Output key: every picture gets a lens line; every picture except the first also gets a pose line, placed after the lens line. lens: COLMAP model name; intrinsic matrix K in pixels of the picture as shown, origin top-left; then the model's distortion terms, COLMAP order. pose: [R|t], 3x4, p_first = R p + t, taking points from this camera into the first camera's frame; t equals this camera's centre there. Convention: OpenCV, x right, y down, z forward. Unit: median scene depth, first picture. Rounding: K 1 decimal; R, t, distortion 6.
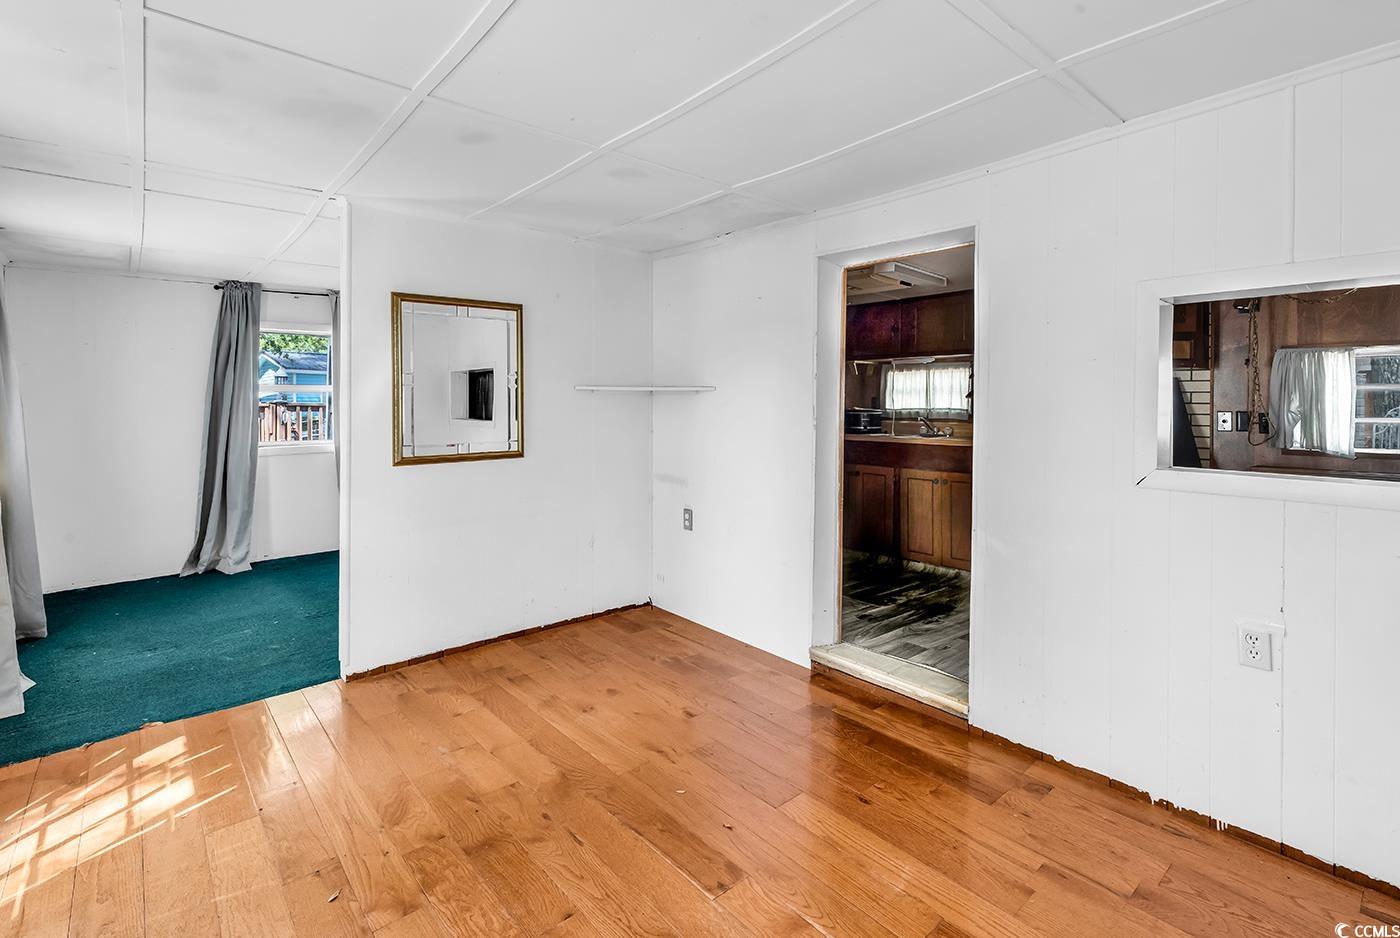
lens RADIAL K [[654.7, 0, 723.2], [0, 654.7, 408.8], [0, 0, 1]] dist [0.001892, 0.001005]
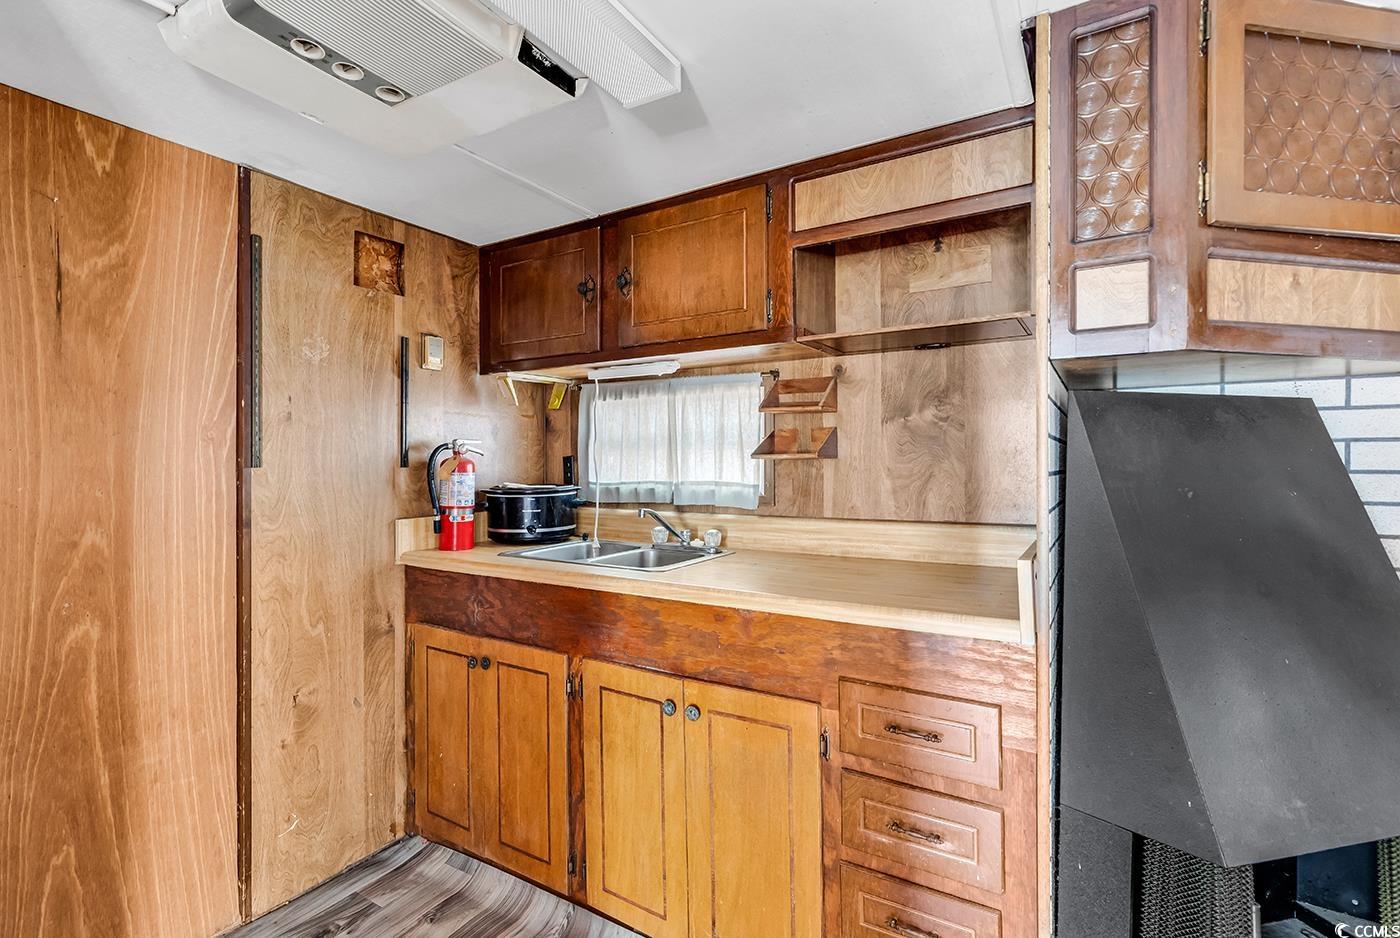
lens RADIAL K [[654.7, 0, 720.4], [0, 654.7, 461.6], [0, 0, 1]] dist [0.001892, 0.001005]
pose [[0.958481, -0.017675, 0.284607, 0.237396], [0.016855, 0.999844, 0.005329, -0.017070], [-0.284657, -0.000311, 0.958629, 0.620111]]
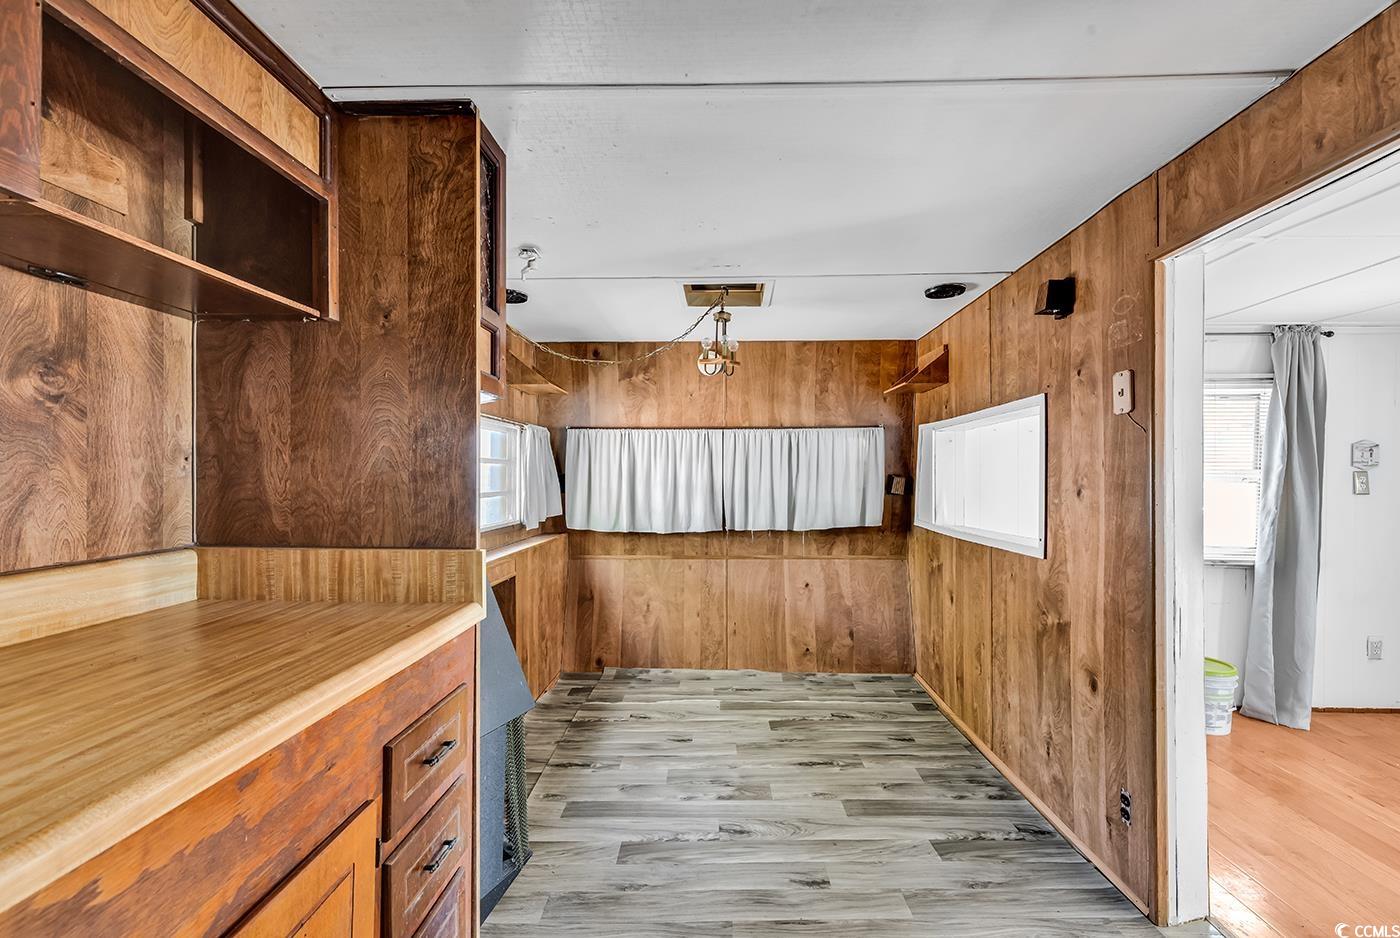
lens RADIAL K [[654.7, 0, 703.3], [0, 654.7, 474.3], [0, 0, 1]] dist [0.001892, 0.001005]
pose [[-0.725183, -0.014271, 0.688409, 0.141397], [-0.014604, 0.999879, 0.005343, -0.014988], [-0.688402, -0.006179, -0.725303, 0.958046]]
